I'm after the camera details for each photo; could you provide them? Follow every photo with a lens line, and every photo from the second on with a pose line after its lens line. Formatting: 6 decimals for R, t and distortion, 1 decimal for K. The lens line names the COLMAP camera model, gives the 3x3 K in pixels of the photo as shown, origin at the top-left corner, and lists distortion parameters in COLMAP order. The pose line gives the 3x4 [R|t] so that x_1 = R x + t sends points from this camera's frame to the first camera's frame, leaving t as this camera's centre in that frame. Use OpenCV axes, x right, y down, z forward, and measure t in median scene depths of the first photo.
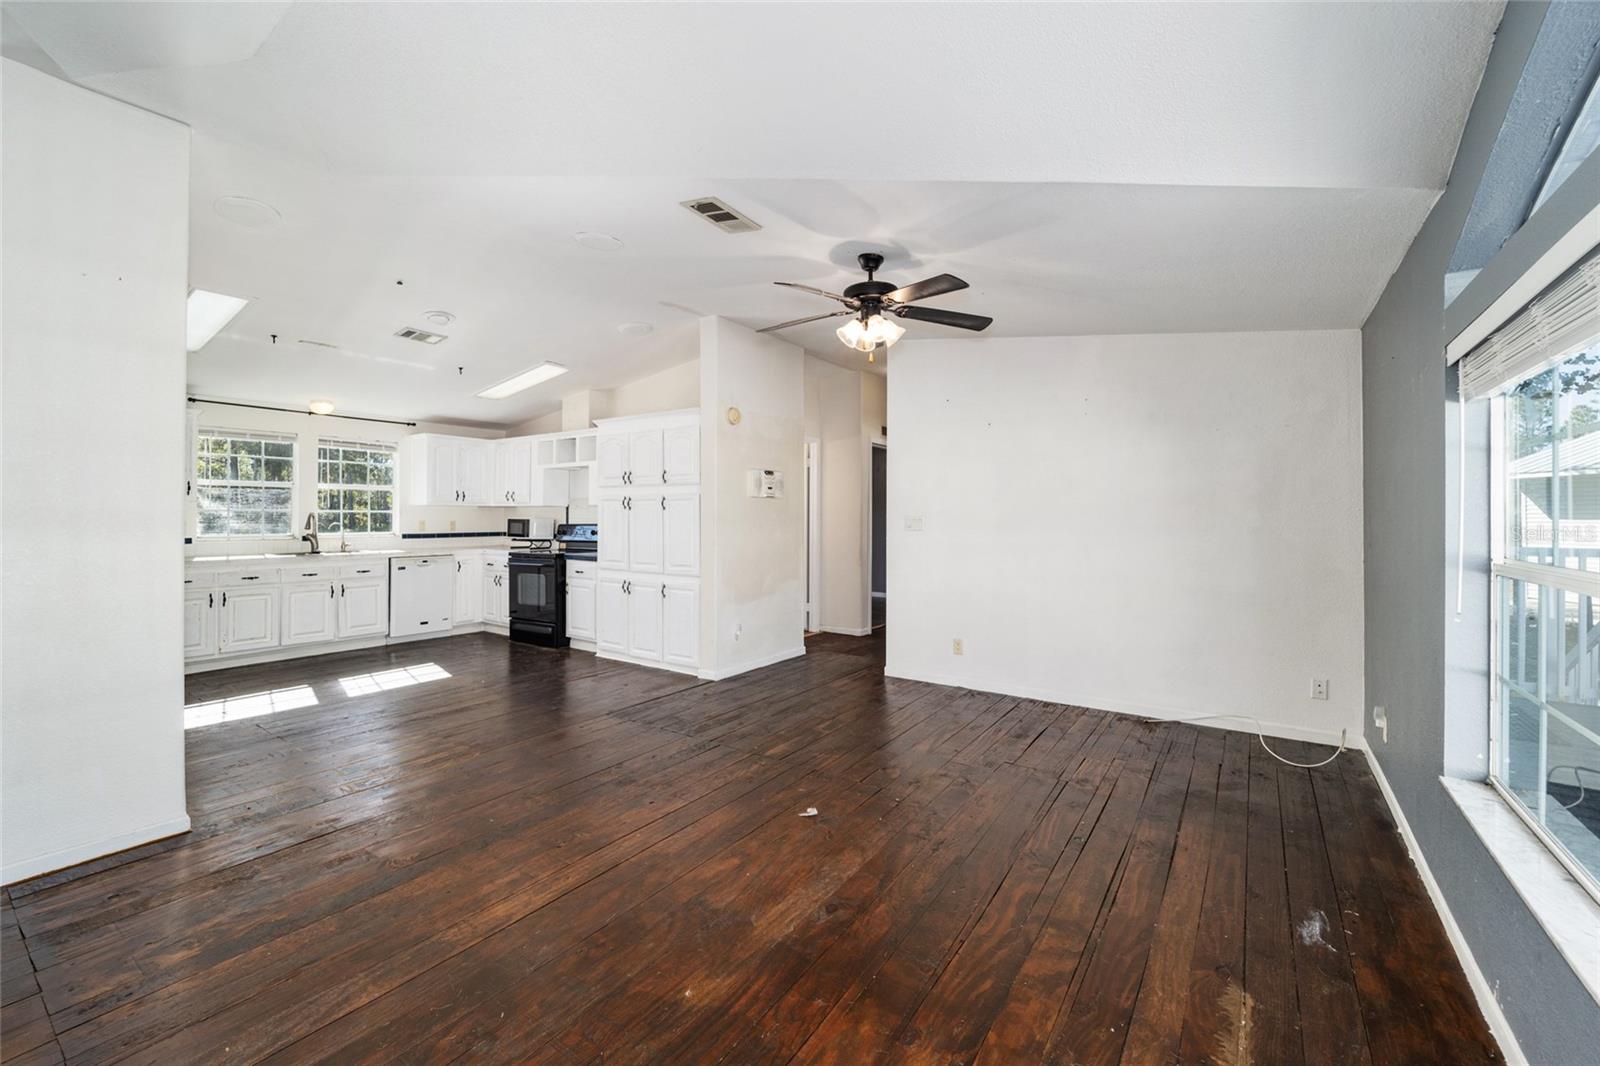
lens RADIAL K [[646.4, 0, 795.9], [0, 646.4, 515.2], [0, 0, 1]] dist [-0.003261, -0.002775]
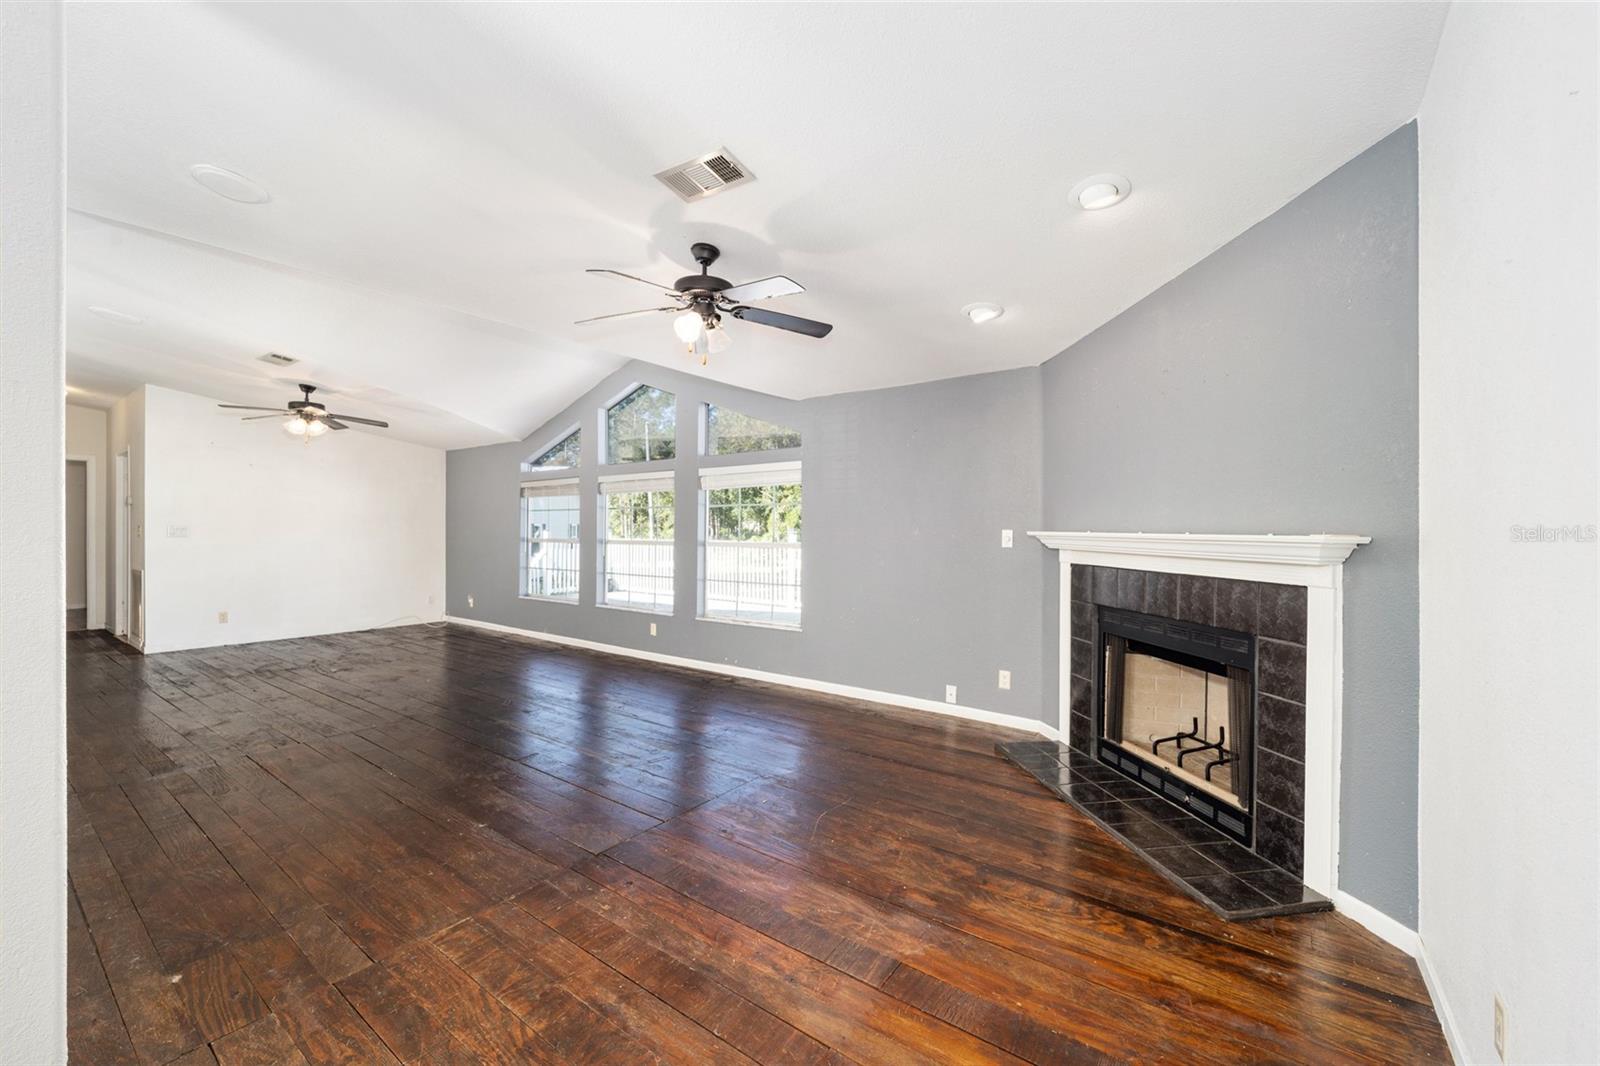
lens RADIAL K [[646.4, 0, 797.8], [0, 646.4, 526.9], [0, 0, 1]] dist [-0.003261, -0.002775]
pose [[0.020893, -0.000359, 0.999782, -0.925388], [-0.006927, 0.999976, 0.000504, -0.005145], [-0.999758, -0.006936, 0.020890, -0.243868]]
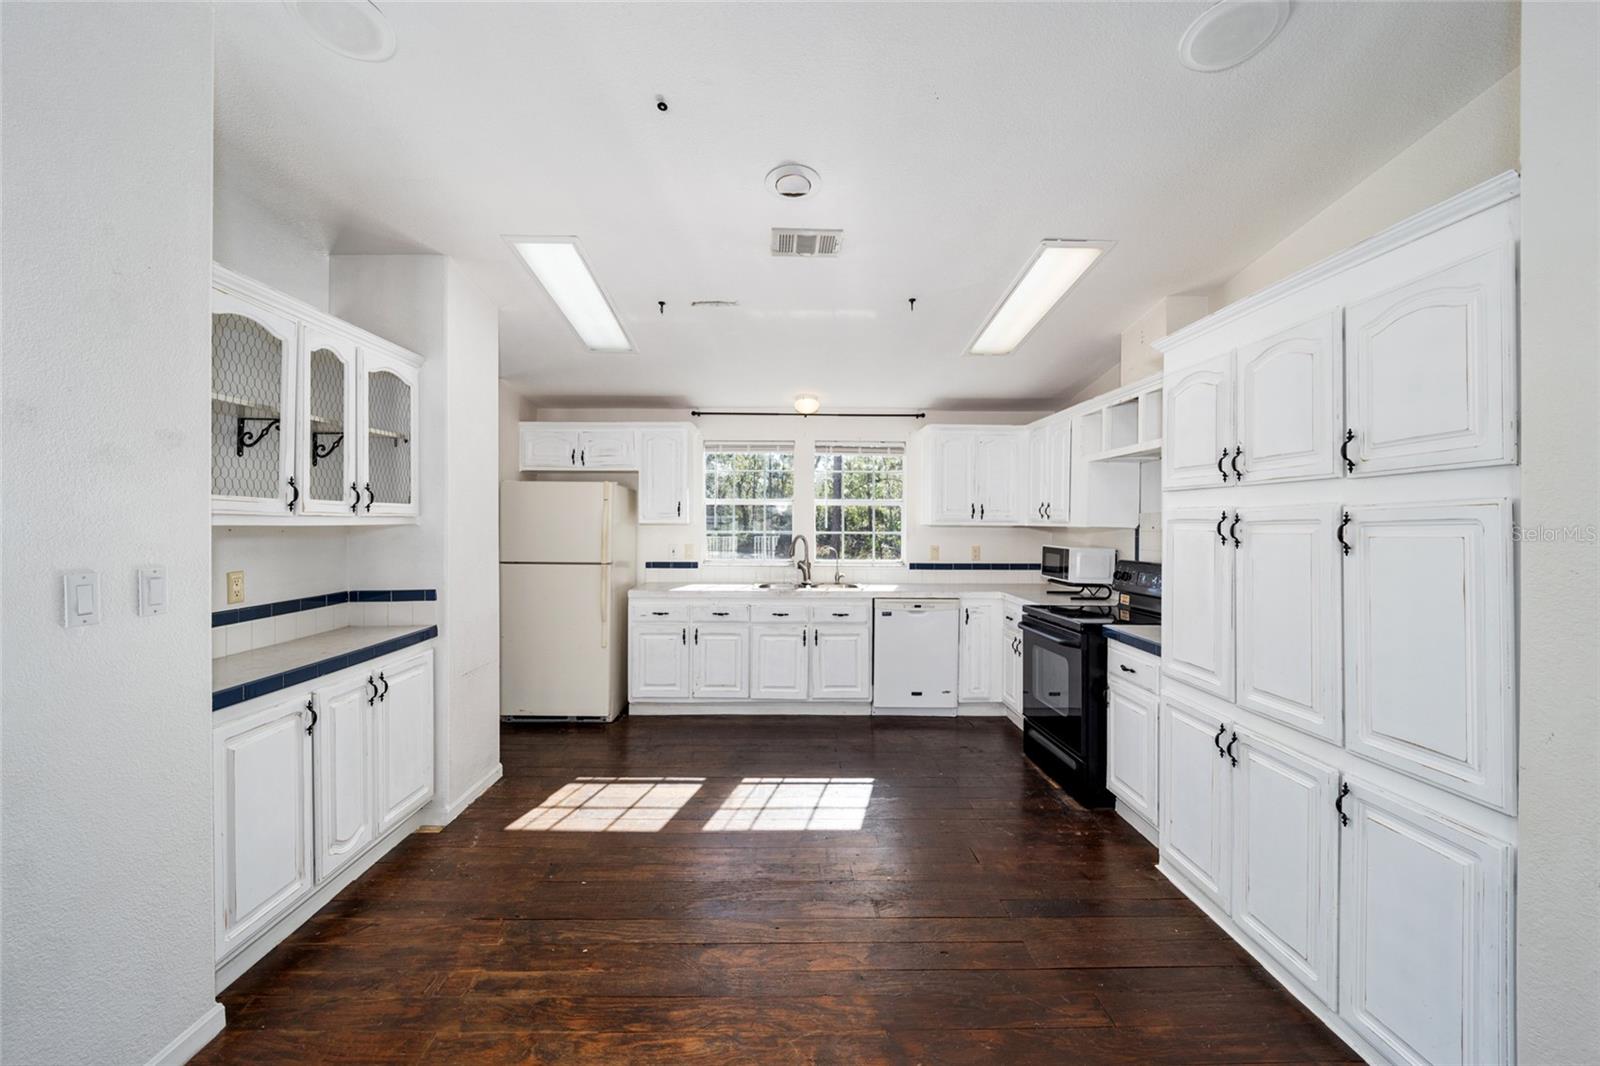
lens RADIAL K [[646.4, 0, 789.4], [0, 646.4, 522.3], [0, 0, 1]] dist [-0.003261, -0.002775]
pose [[0.580330, 0.001638, -0.814380, -0.091940], [-0.002491, 0.999997, 0.000237, -0.020845], [0.814378, 0.001891, 0.580332, 0.520977]]
